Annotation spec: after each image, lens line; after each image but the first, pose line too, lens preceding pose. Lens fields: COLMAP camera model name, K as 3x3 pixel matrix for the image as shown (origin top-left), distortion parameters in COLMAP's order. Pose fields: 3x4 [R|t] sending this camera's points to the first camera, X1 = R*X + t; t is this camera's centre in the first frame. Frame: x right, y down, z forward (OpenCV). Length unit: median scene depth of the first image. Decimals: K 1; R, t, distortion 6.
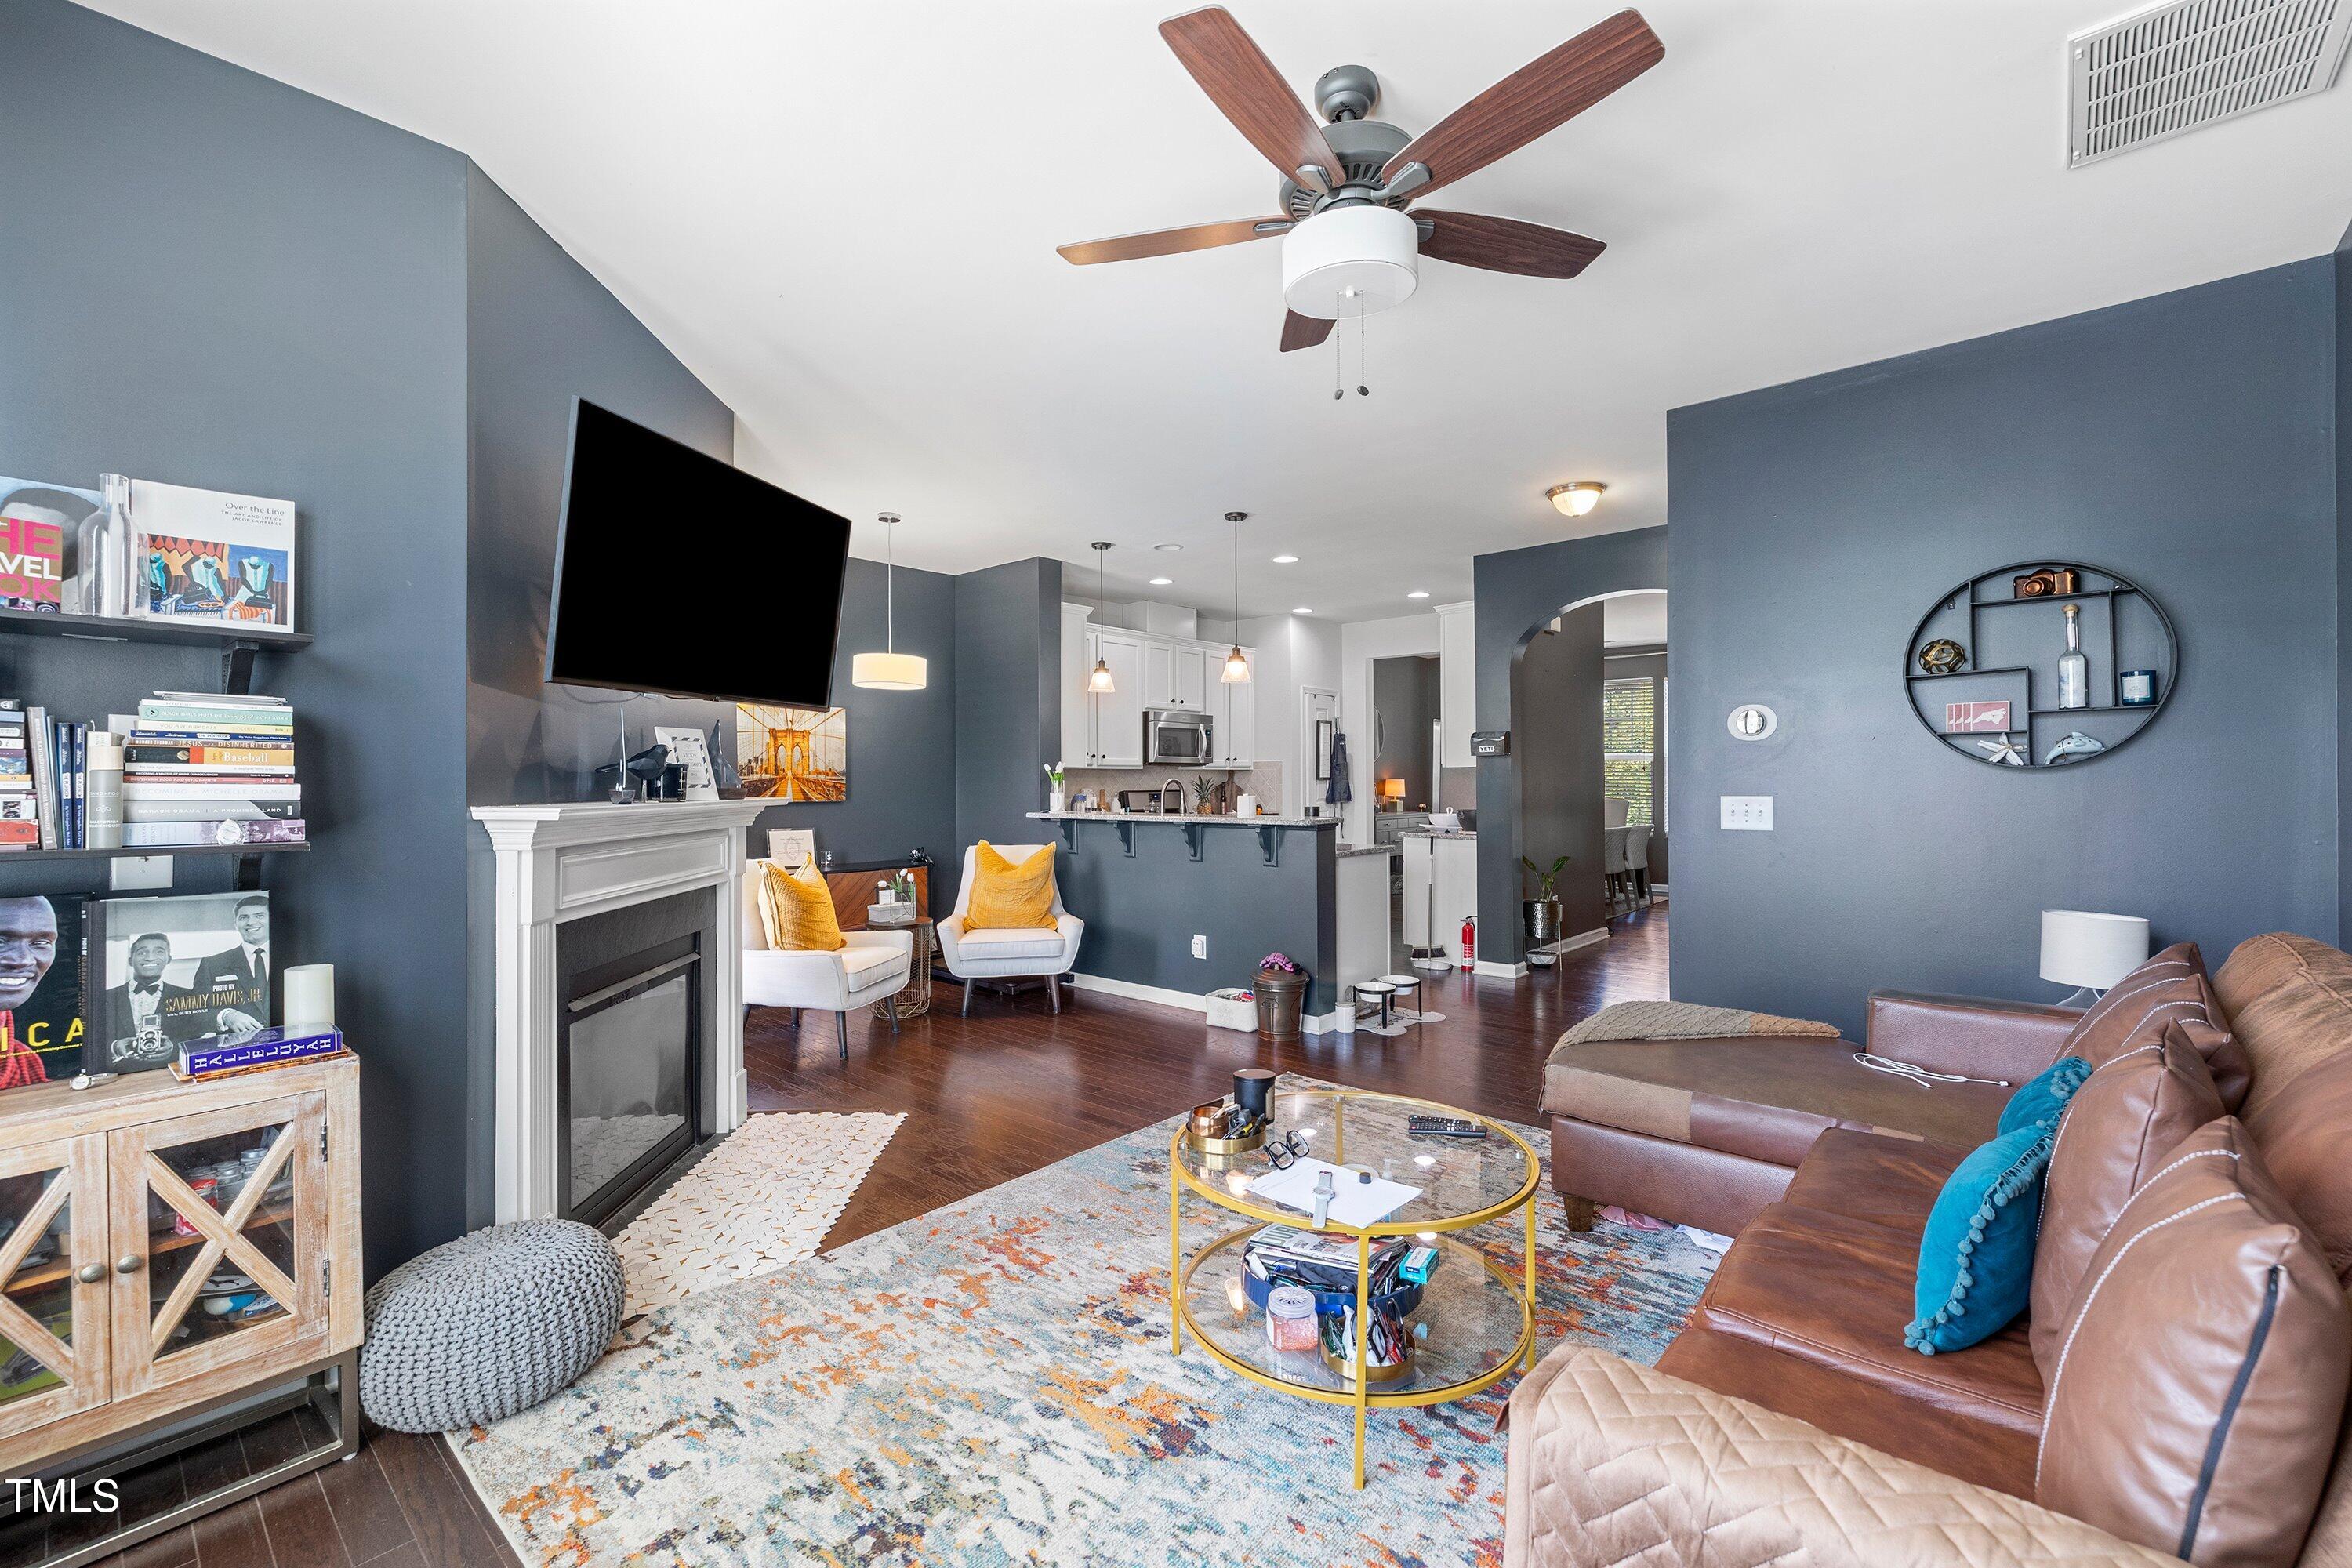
lens RADIAL K [[1004.0, 0, 1170.3], [0, 1004.0, 770.9], [0, 0, 1]] dist [0.002519, 0.000156]
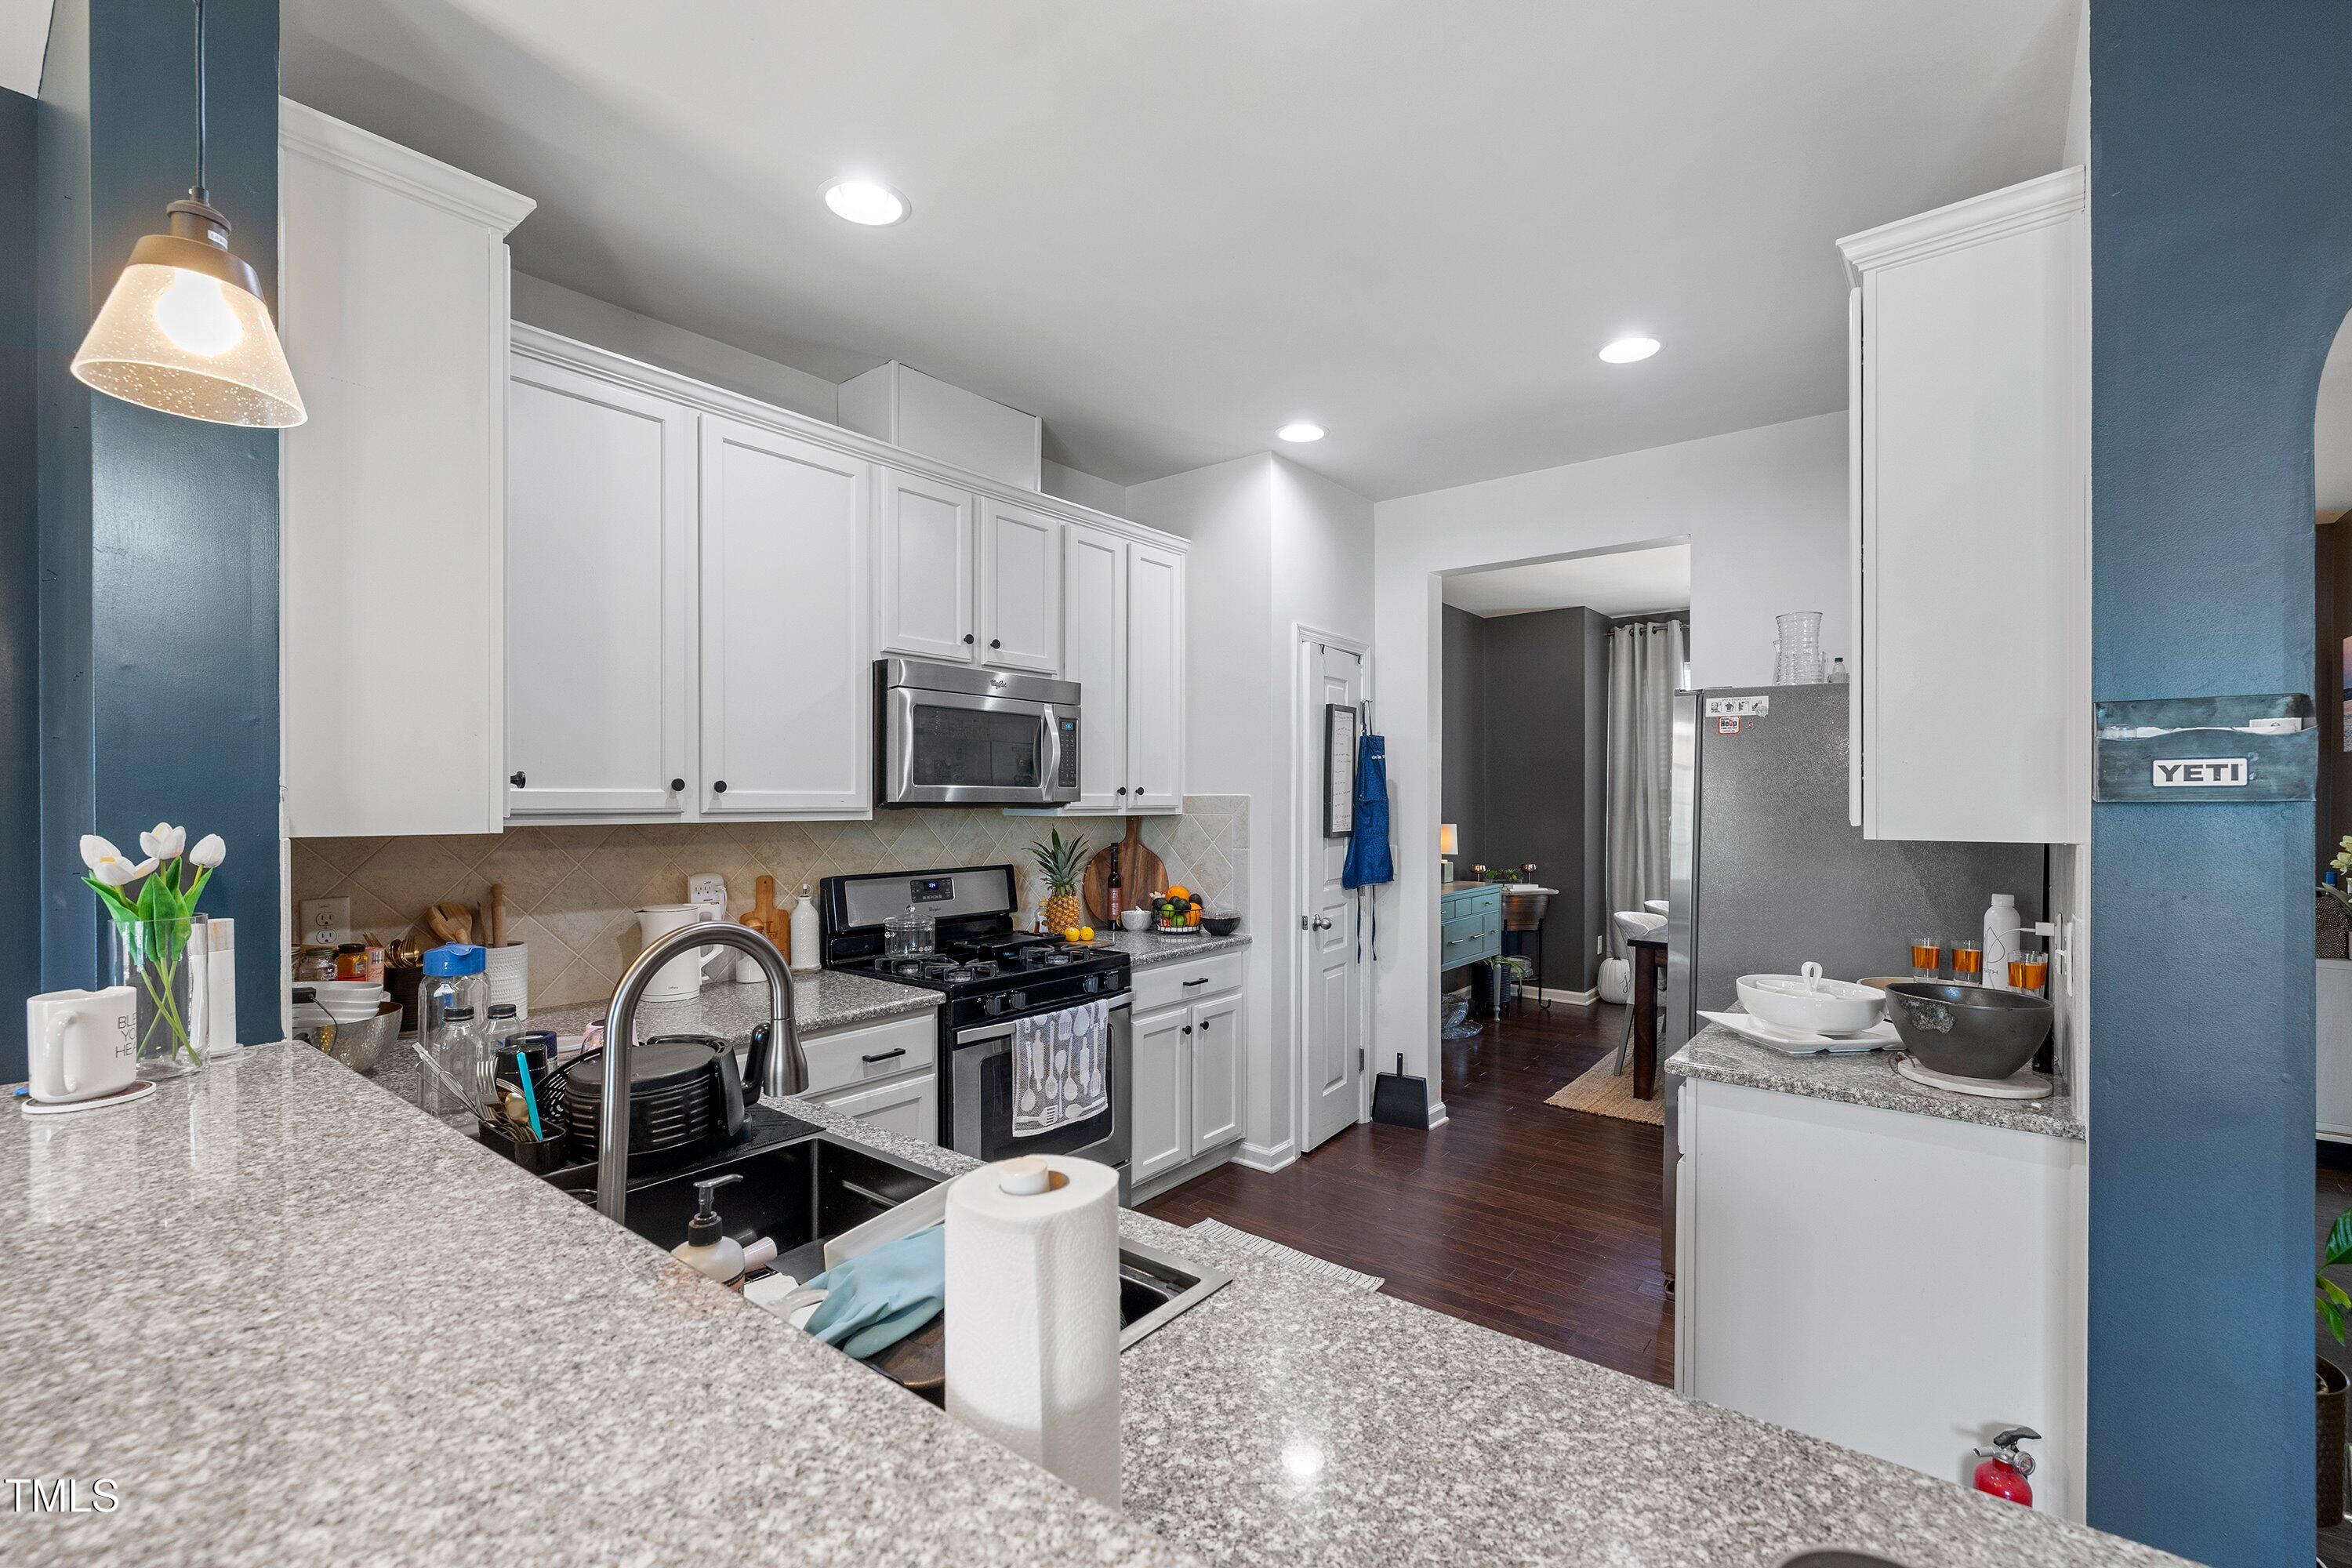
lens RADIAL K [[1006.3, 0, 1183.3], [0, 1006.3, 801.4], [0, 0, 1]] dist [-0.000809, -0.000239]
pose [[0.997644, 0.004635, 0.068445, 0.071774], [-0.005344, 0.999934, 0.010178, -0.015507], [-0.068393, -0.010520, 0.997603, 0.762981]]
